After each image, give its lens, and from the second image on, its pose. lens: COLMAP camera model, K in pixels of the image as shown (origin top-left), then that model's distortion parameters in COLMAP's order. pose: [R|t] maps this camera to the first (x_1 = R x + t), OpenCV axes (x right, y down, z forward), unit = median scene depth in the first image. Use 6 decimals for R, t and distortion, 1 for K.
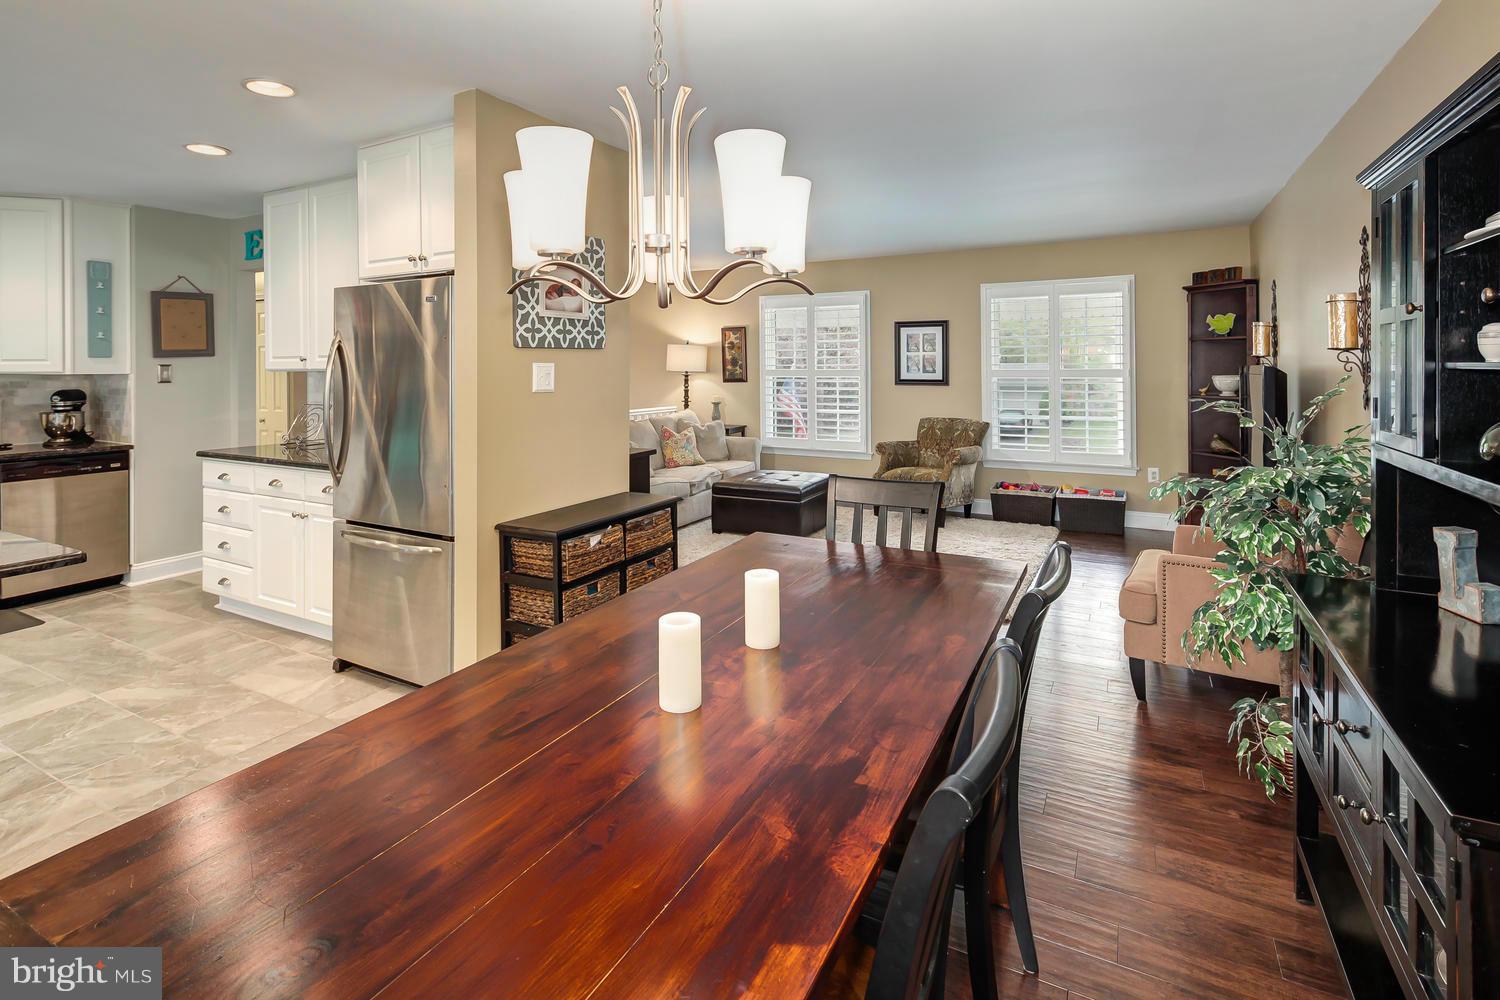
lens RADIAL K [[714.2, 0, 737.9], [0, 714.2, 367.2], [0, 0, 1]] dist [0.001658, -0.004179]
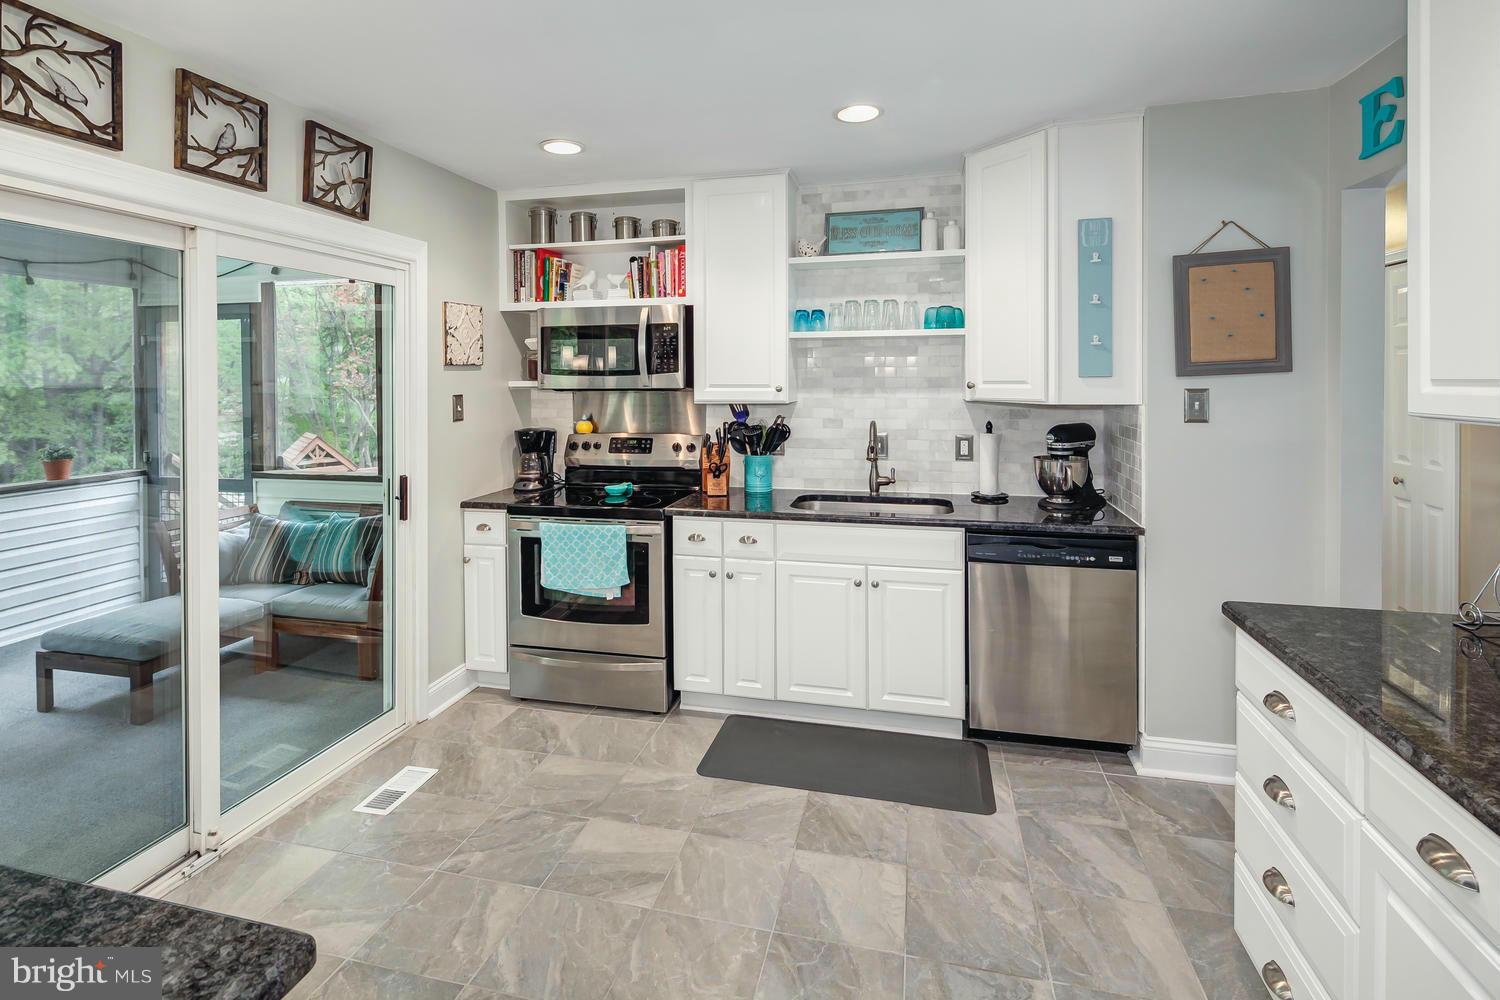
lens RADIAL K [[721.3, 0, 743.9], [0, 721.3, 389.0], [0, 0, 1]] dist [0.003656, 0.000796]
pose [[0.246977, 0.015436, -0.968898, -0.359405], [0.005456, 0.999835, 0.017319, -0.015089], [0.969006, -0.009563, 0.246852, 0.536444]]
